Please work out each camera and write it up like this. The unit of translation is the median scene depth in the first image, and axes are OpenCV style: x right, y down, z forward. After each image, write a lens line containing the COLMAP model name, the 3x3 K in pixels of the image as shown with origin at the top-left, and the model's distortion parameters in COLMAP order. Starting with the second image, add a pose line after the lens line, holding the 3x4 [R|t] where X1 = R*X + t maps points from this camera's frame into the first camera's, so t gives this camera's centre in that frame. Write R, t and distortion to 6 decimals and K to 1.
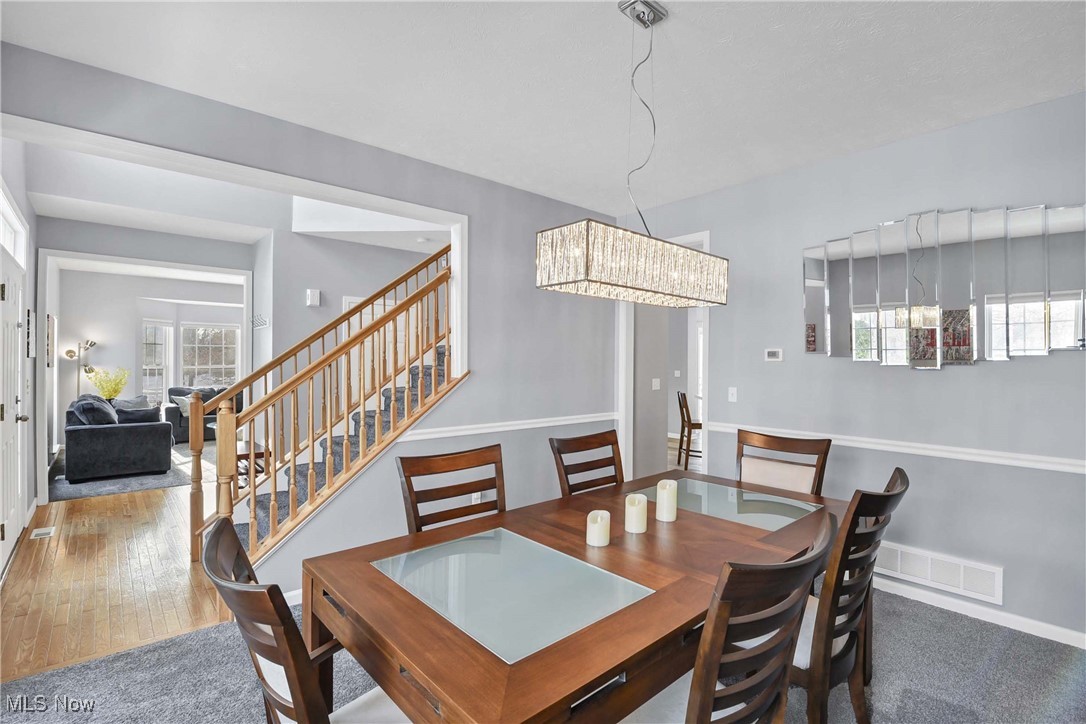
lens RADIAL K [[503.9, 0, 546.1], [0, 503.9, 358.9], [0, 0, 1]] dist [-0.013720, -0.000130]
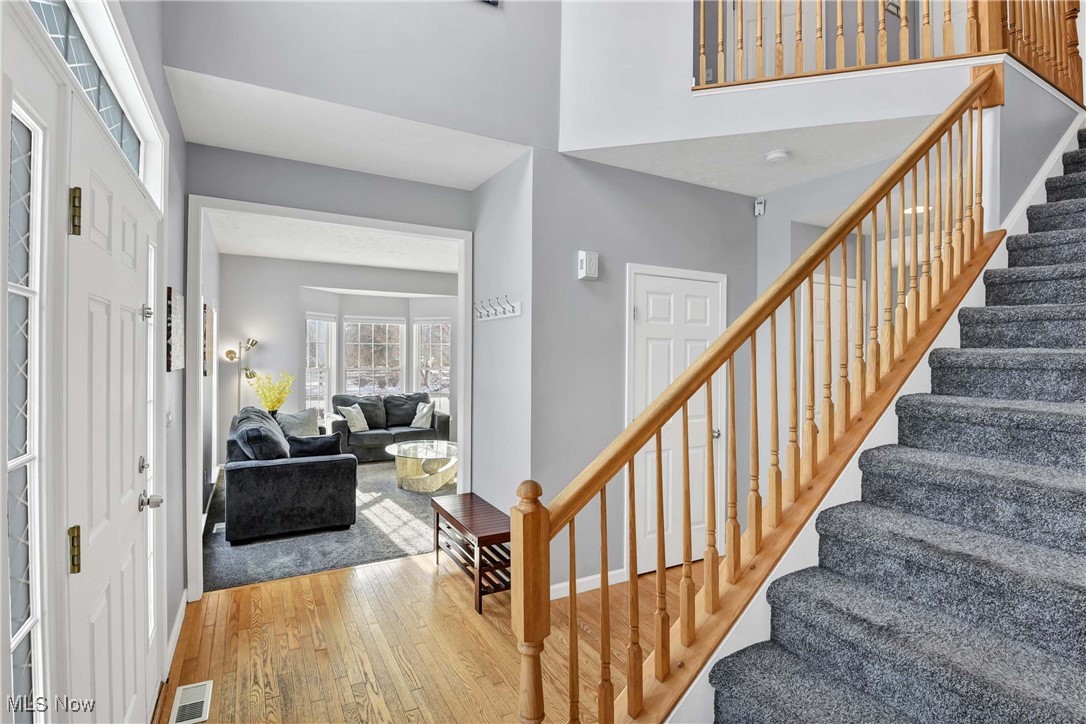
lens RADIAL K [[515.9, 0, 538.2], [0, 515.9, 357.6], [0, 0, 1]] dist [-0.001538, -0.000656]
pose [[0.975464, 0.003275, -0.220136, -0.365111], [-0.001694, 0.999971, 0.007368, -0.017429], [0.220154, -0.006815, 0.975441, 0.375888]]
